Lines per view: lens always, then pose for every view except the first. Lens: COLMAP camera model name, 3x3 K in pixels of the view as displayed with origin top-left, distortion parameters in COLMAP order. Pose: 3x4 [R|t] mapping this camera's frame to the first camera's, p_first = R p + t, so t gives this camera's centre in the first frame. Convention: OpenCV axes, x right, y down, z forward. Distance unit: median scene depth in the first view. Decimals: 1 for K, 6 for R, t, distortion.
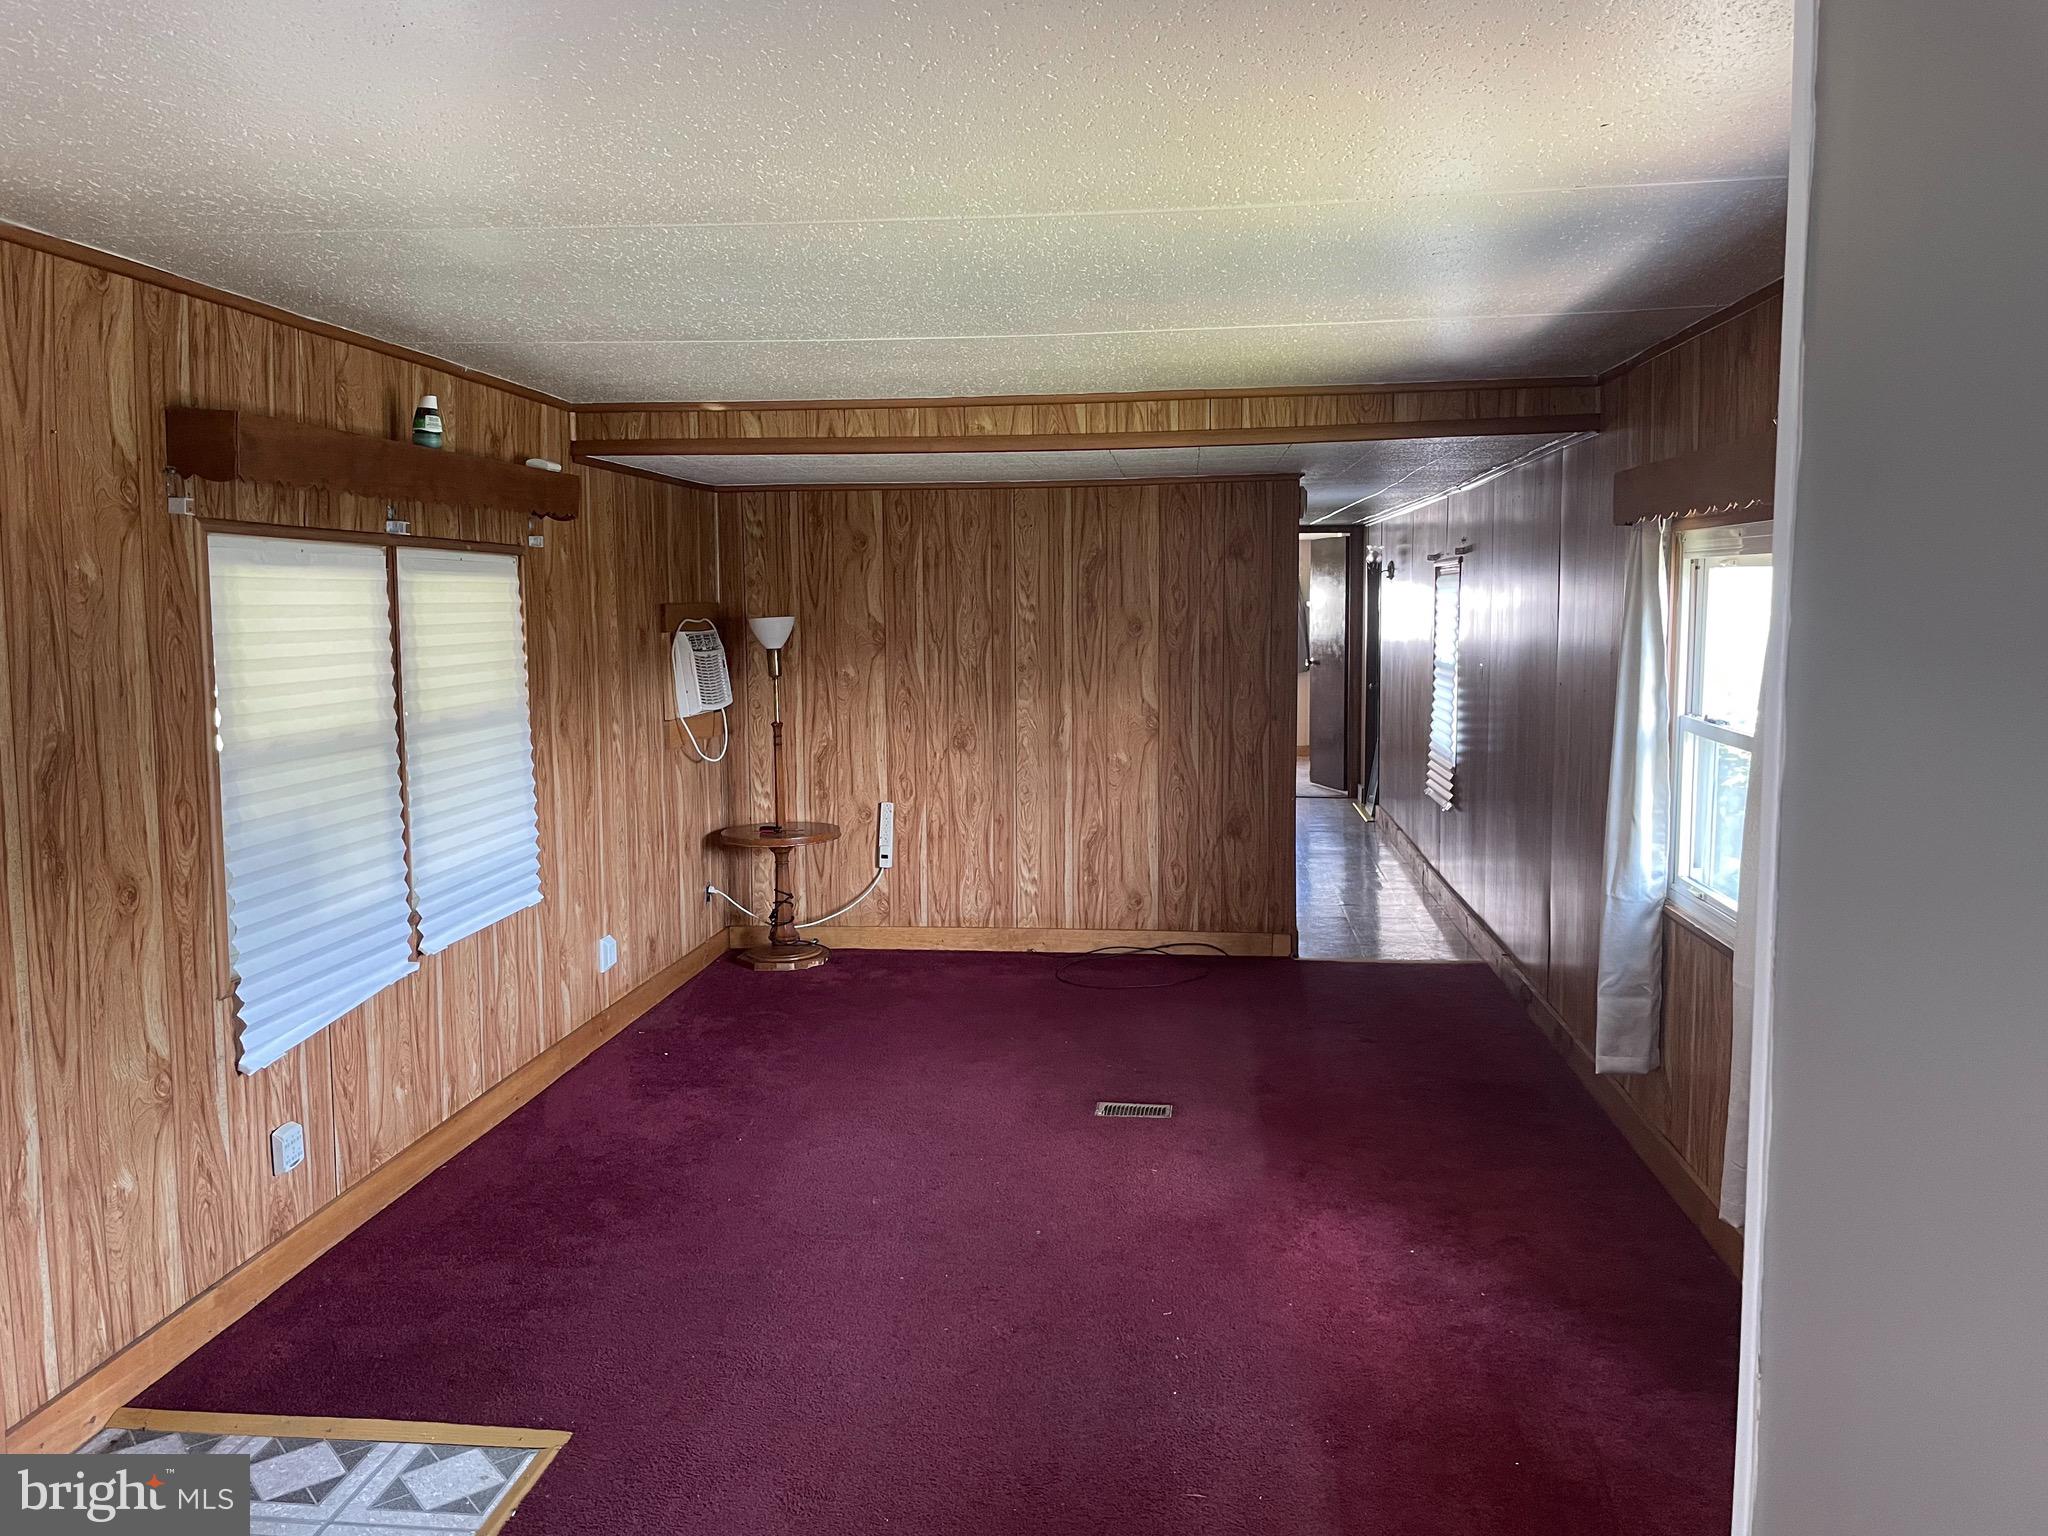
lens RADIAL K [[1556.8, 0, 1027.0], [0, 1556.8, 753.4], [0, 0, 1]] dist [0.087422, -0.123947]
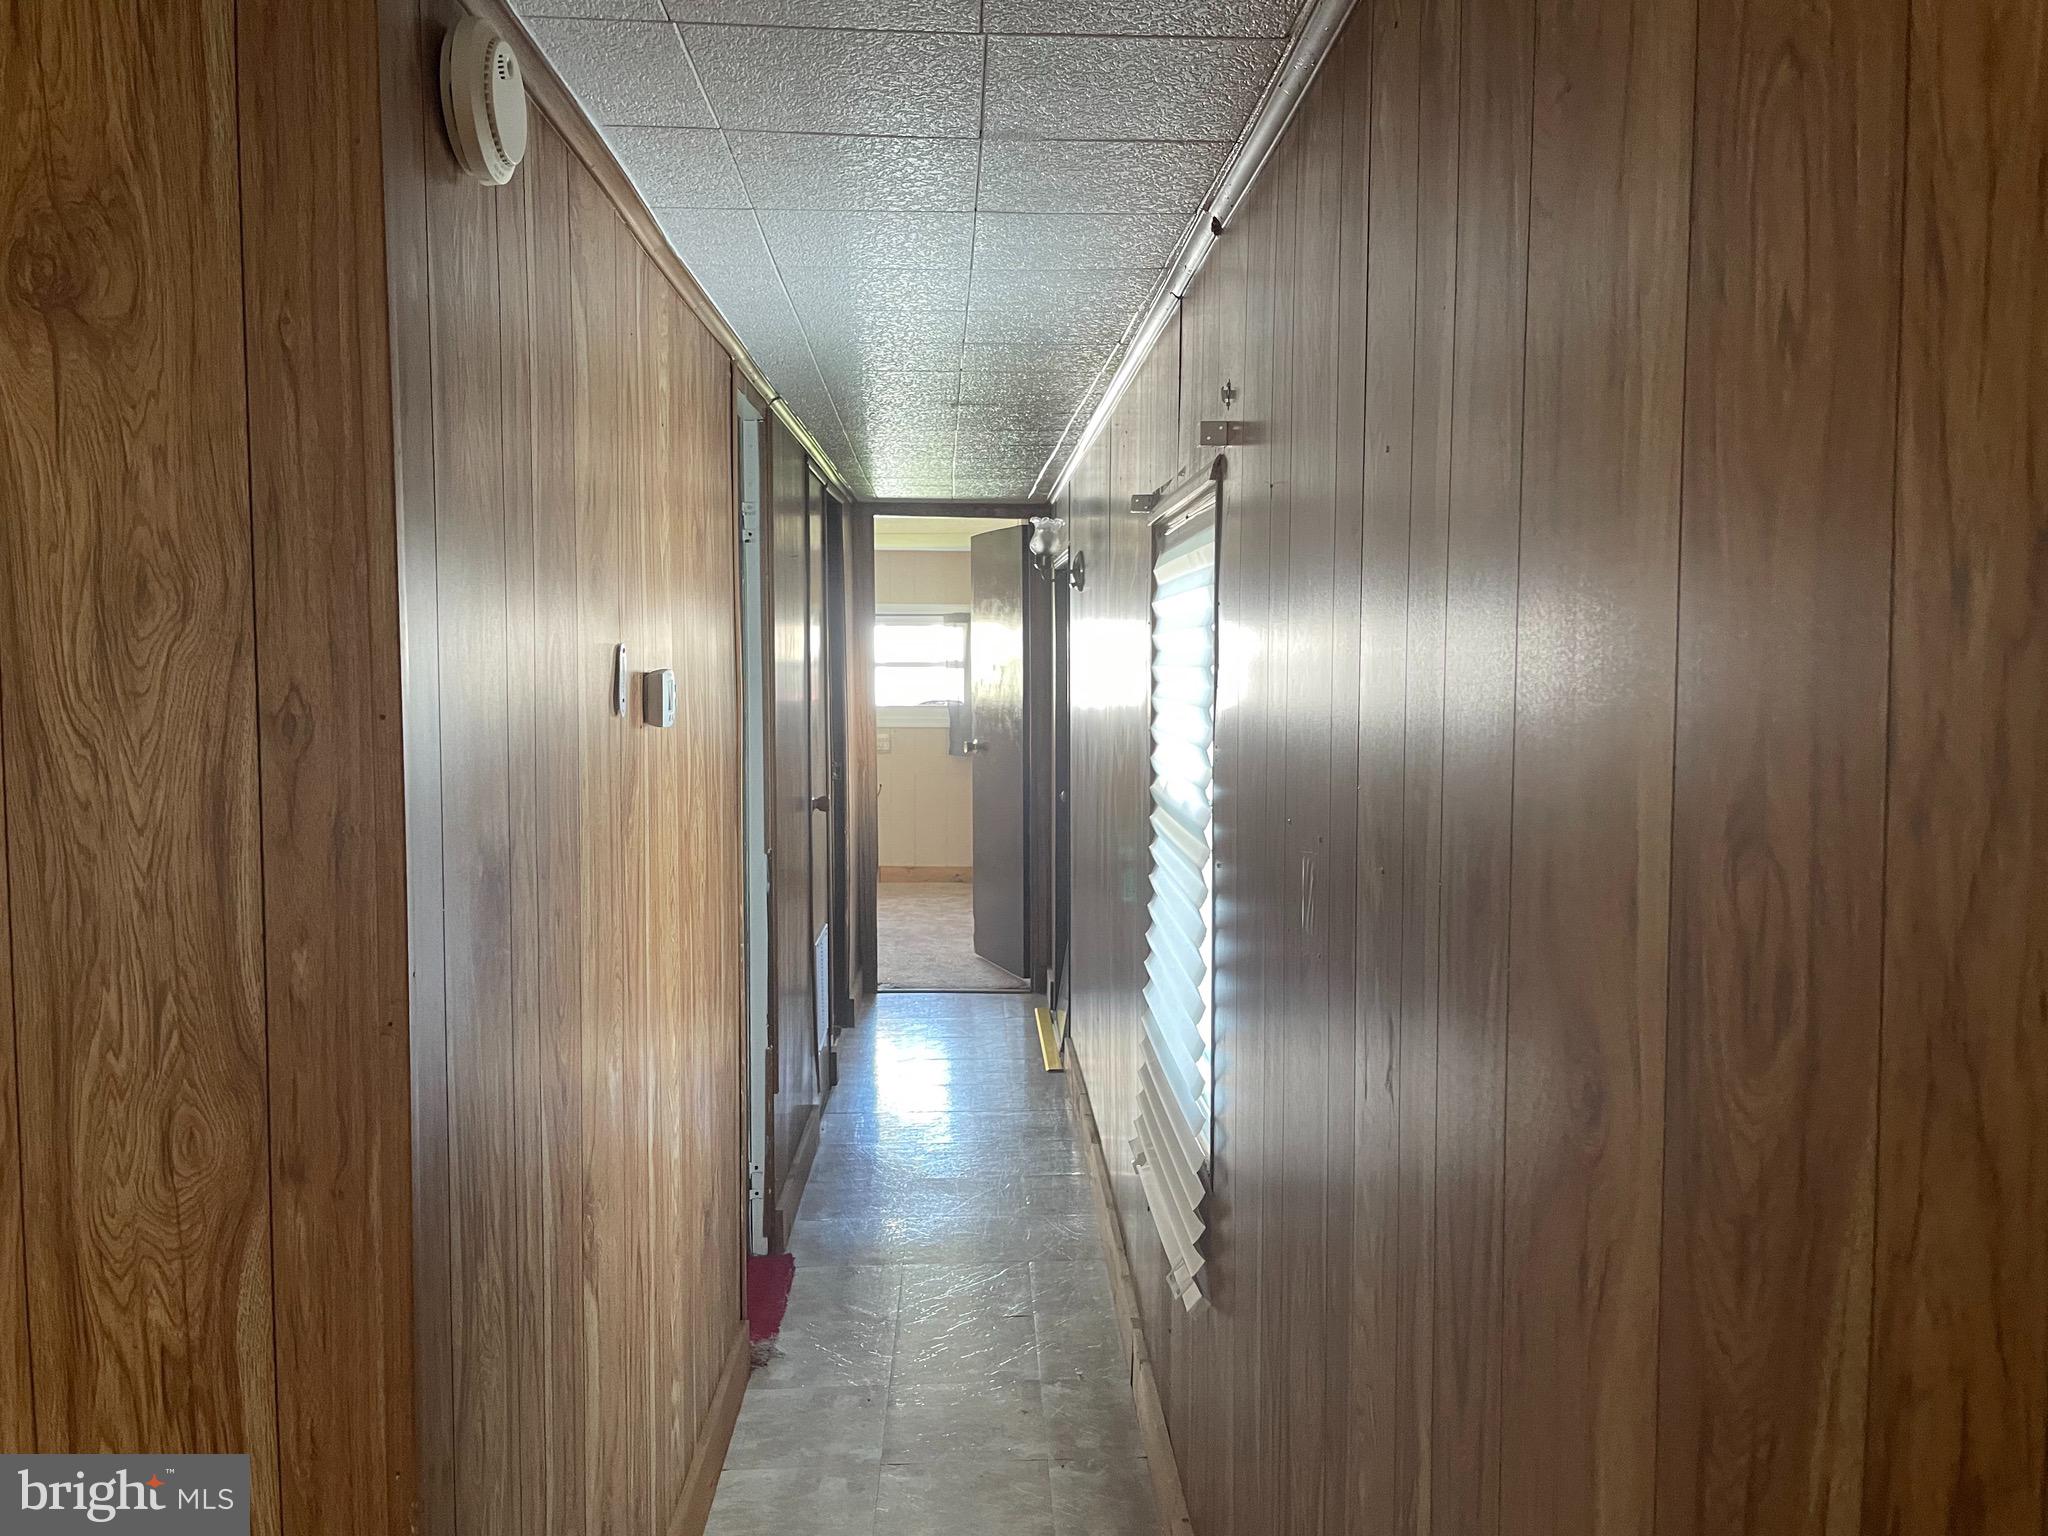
lens RADIAL K [[1556.8, 0, 1027.0], [0, 1556.8, 753.4], [0, 0, 1]] dist [0.087422, -0.123947]
pose [[0.989246, -0.003548, 0.146218, 0.189230], [0.008789, 0.999341, -0.035213, -0.056958], [-0.145997, 0.036120, 0.988625, 0.685712]]
